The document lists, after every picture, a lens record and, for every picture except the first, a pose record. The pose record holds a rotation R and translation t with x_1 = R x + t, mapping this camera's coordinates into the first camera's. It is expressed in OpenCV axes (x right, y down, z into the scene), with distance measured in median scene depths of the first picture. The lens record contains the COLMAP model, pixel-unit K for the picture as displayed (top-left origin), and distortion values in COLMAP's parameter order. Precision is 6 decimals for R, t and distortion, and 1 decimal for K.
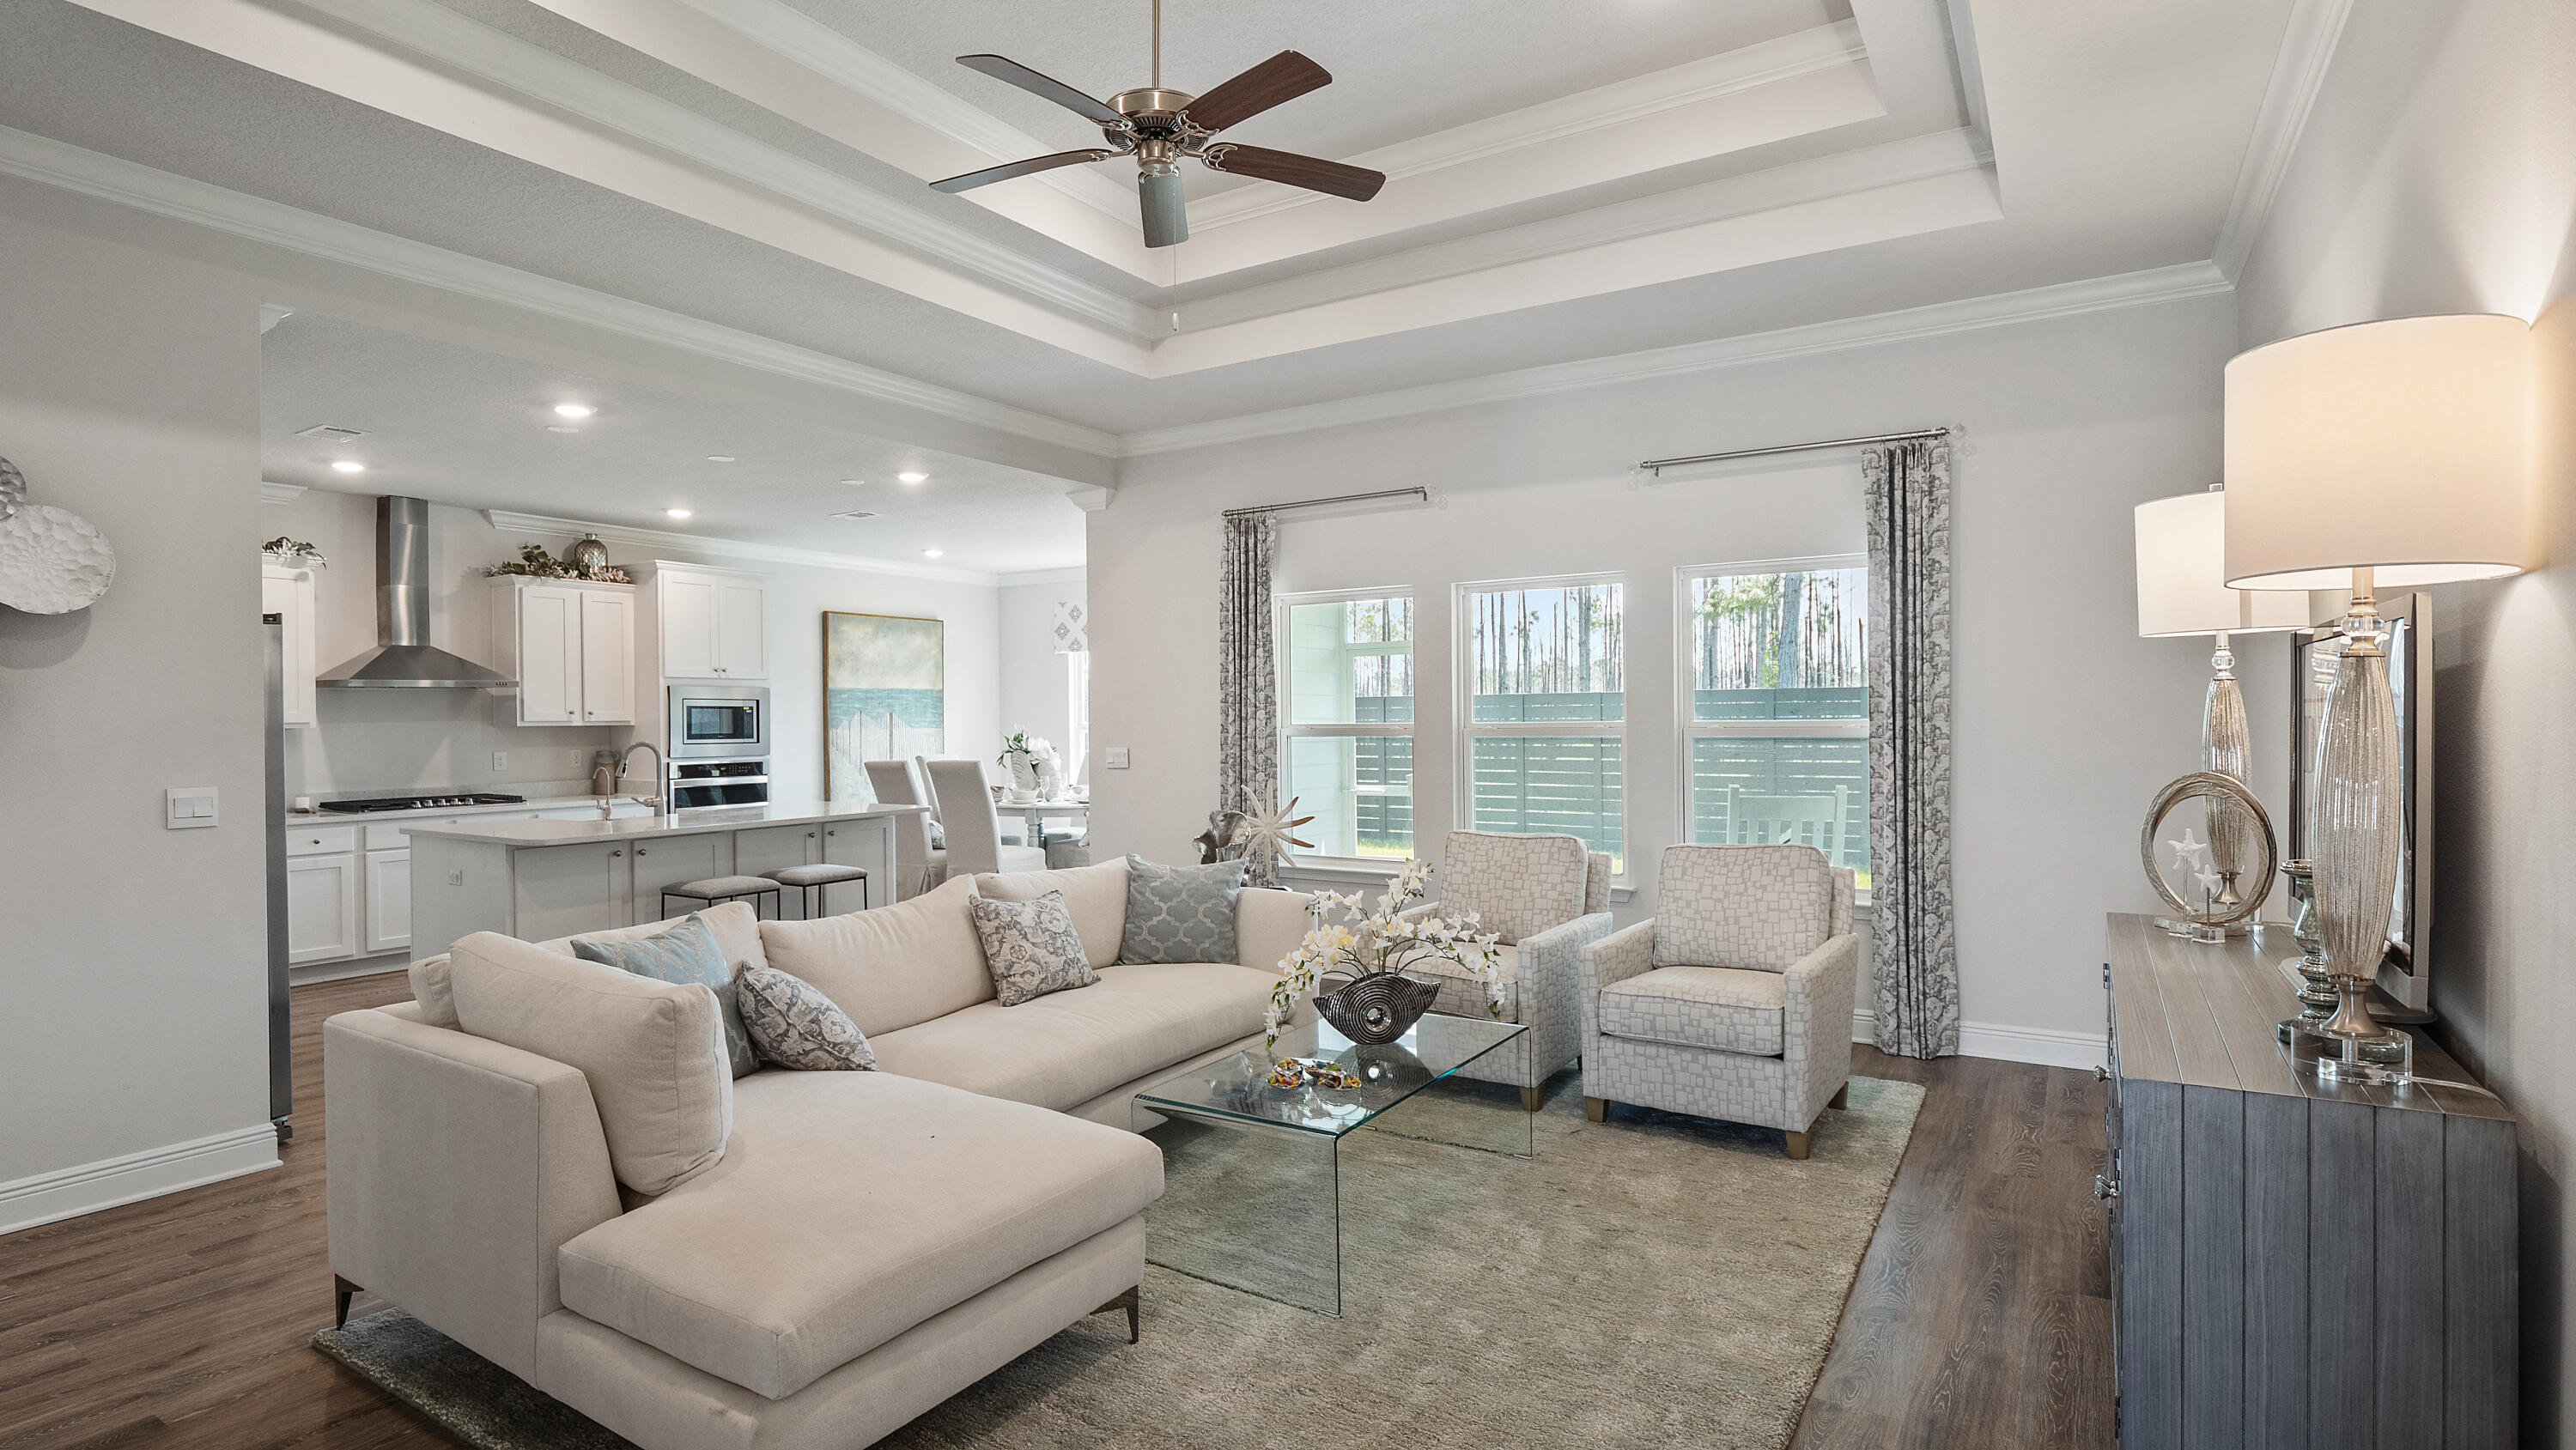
lens RADIAL K [[1252.4, 0, 1298.7], [0, 1252.4, 720.7], [0, 0, 1]] dist [-0.001339, -0.011732]
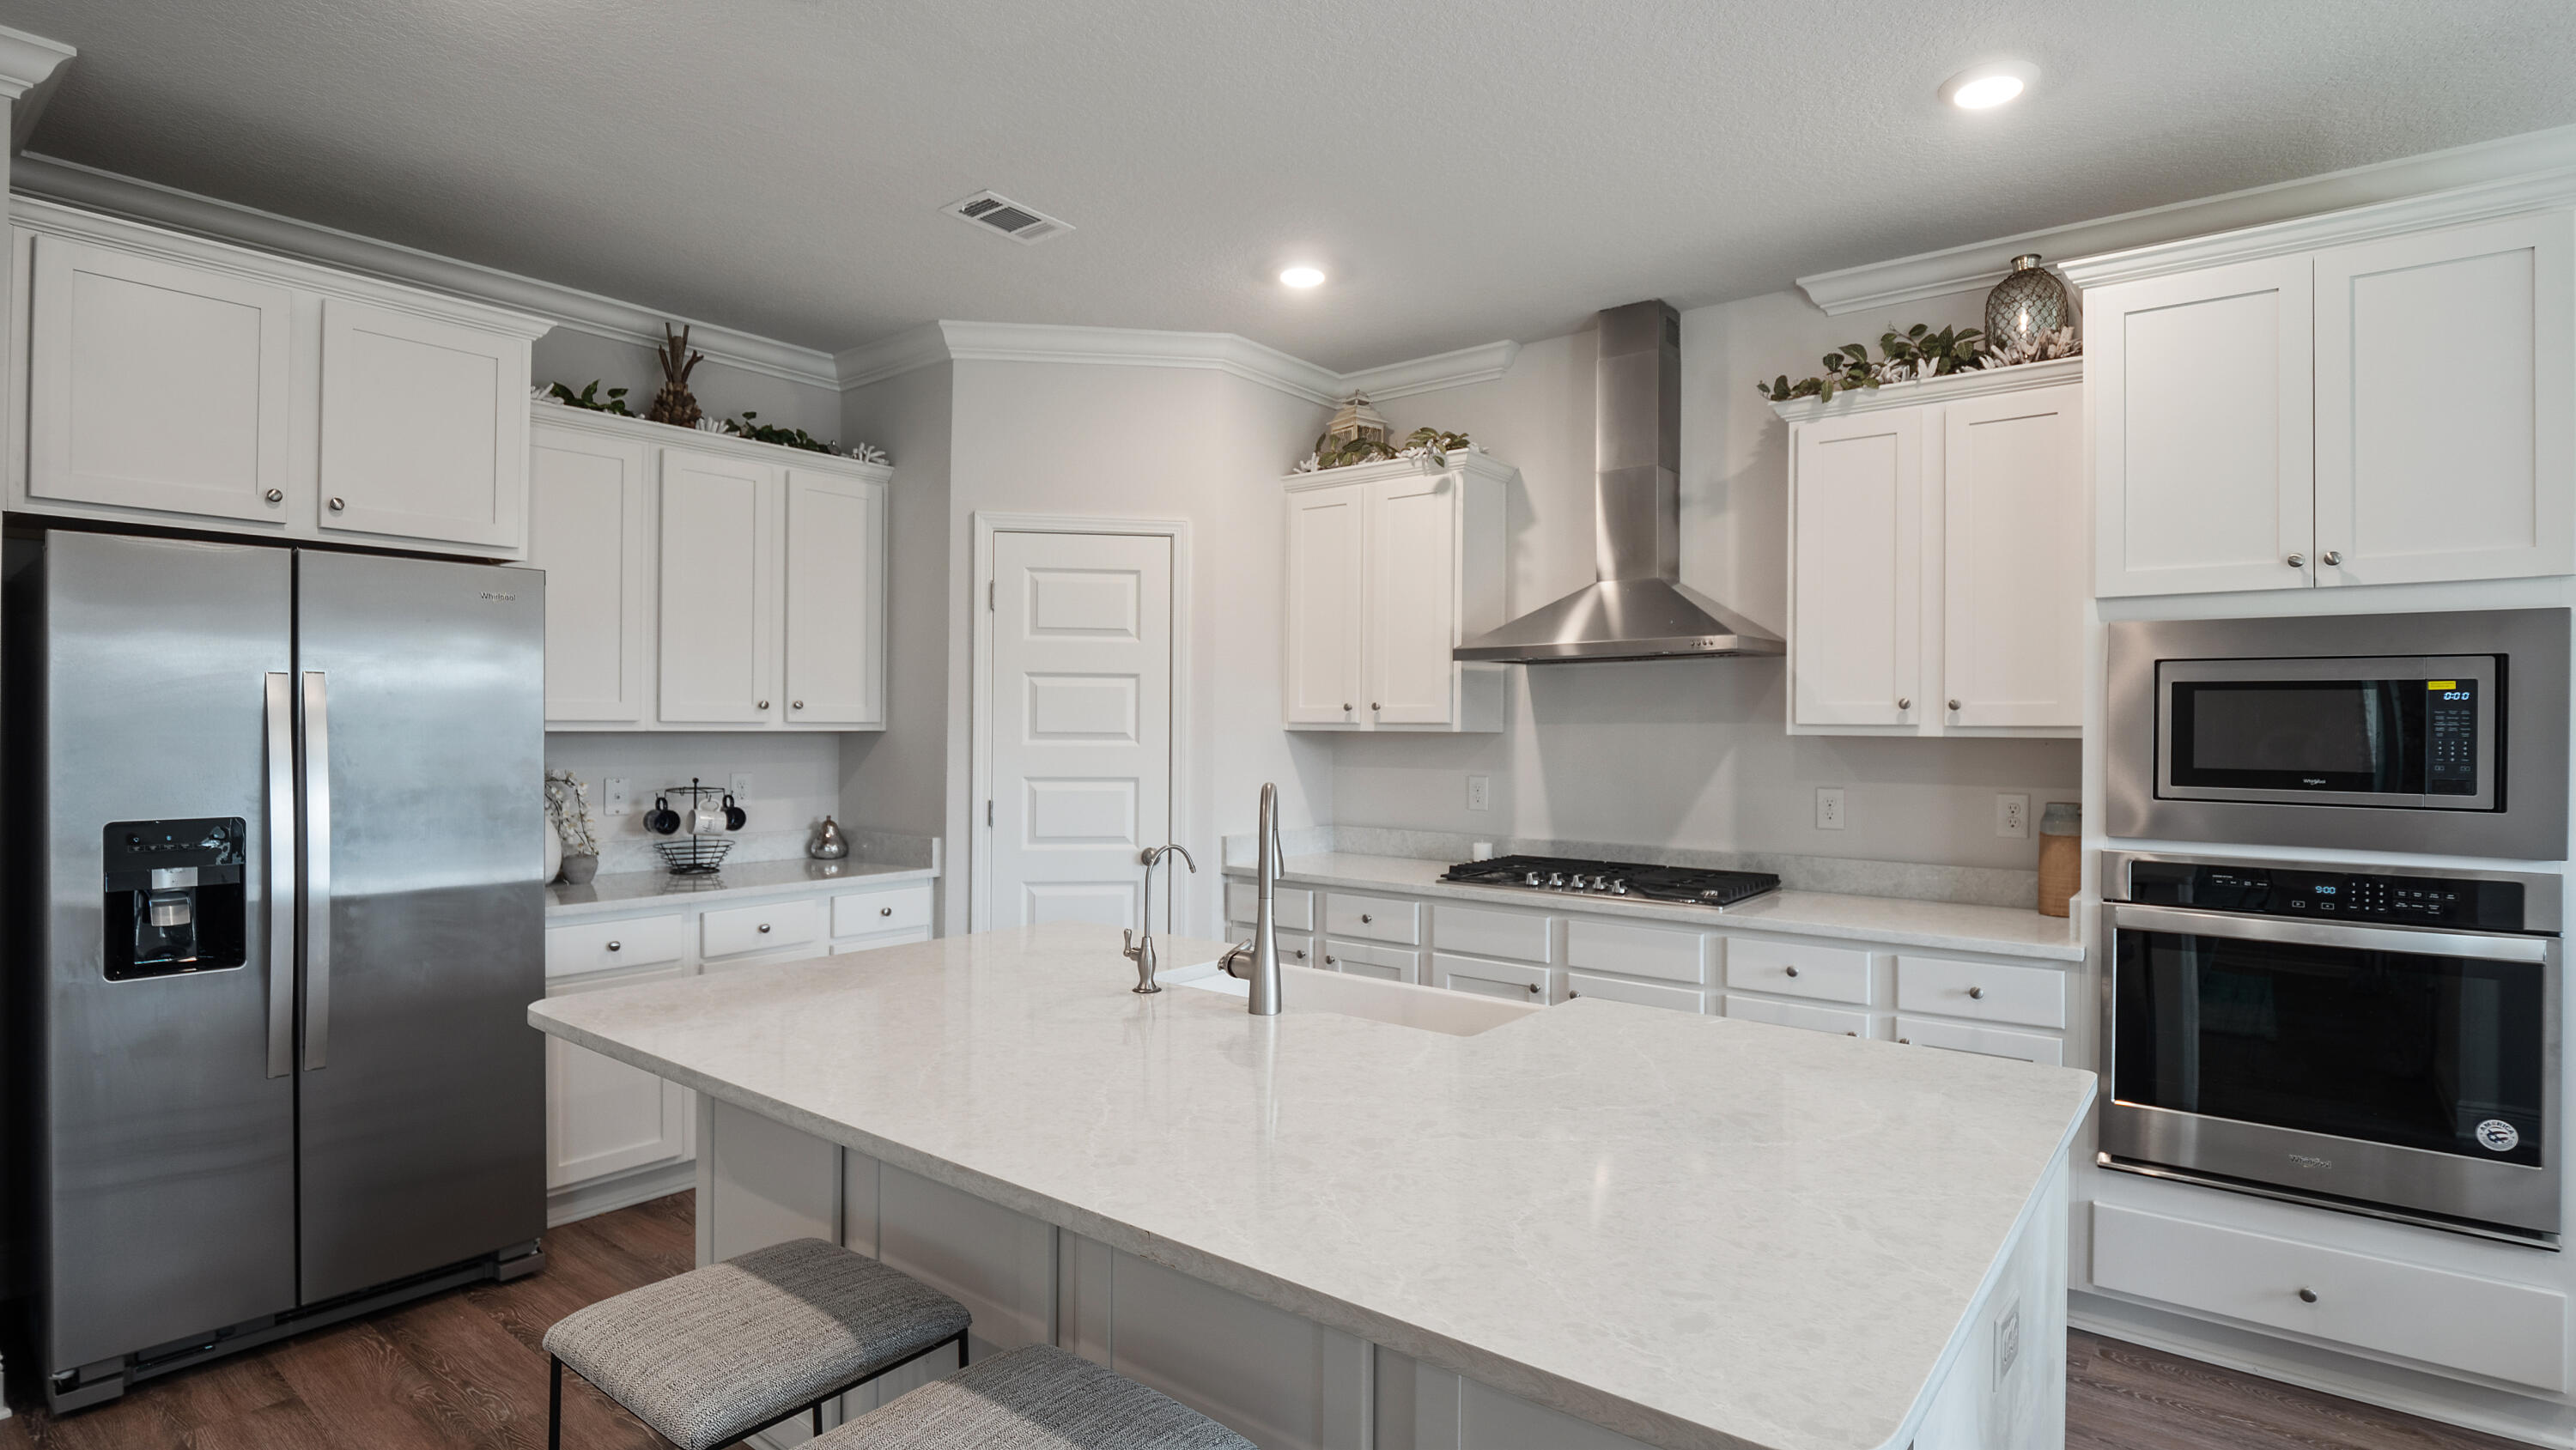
lens RADIAL K [[1252.4, 0, 1298.7], [0, 1252.4, 720.7], [0, 0, 1]] dist [-0.001339, -0.011732]
pose [[-0.107484, 0.003718, -0.994200, -0.154895], [-0.008953, 0.999949, 0.004707, -0.001182], [0.994166, 0.009407, -0.107445, 0.877562]]
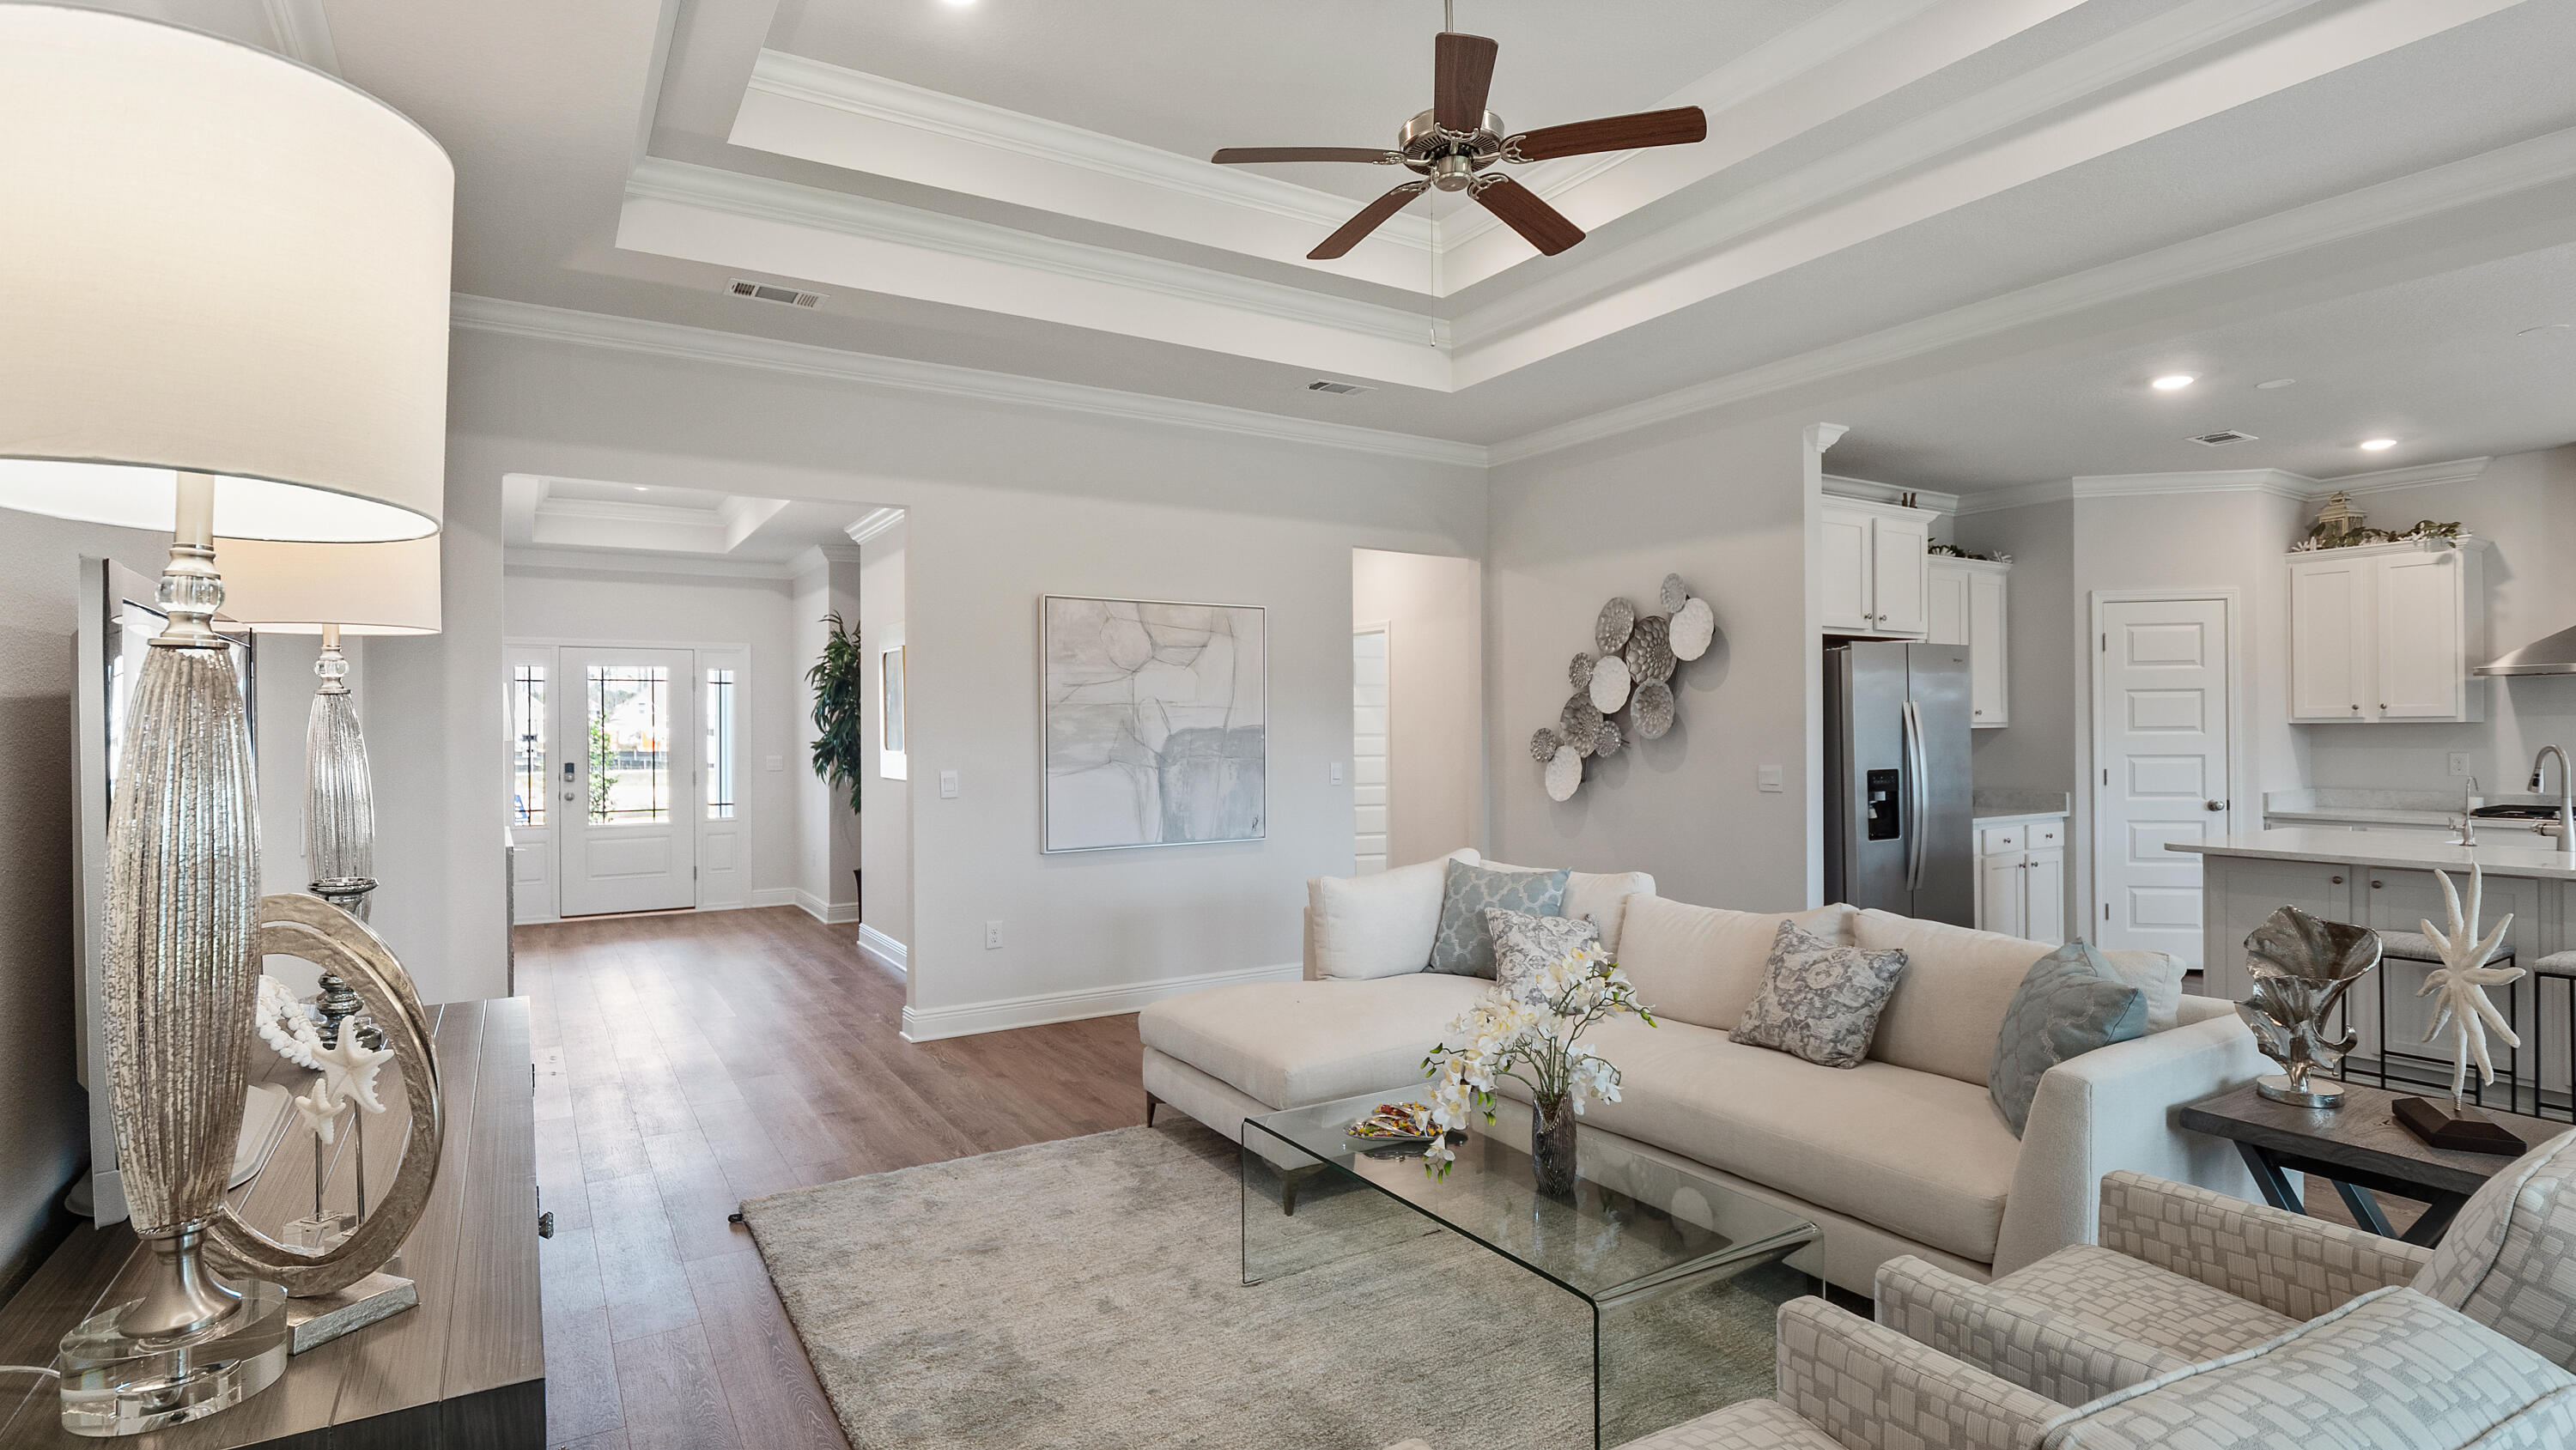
lens RADIAL K [[1252.4, 0, 1298.7], [0, 1252.4, 720.7], [0, 0, 1]] dist [-0.001339, -0.011732]
pose [[-0.436904, 0.006484, -0.899485, 0.359487], [0.008652, 0.999958, 0.003006, -0.004456], [0.899467, -0.006469, -0.436941, 0.557865]]
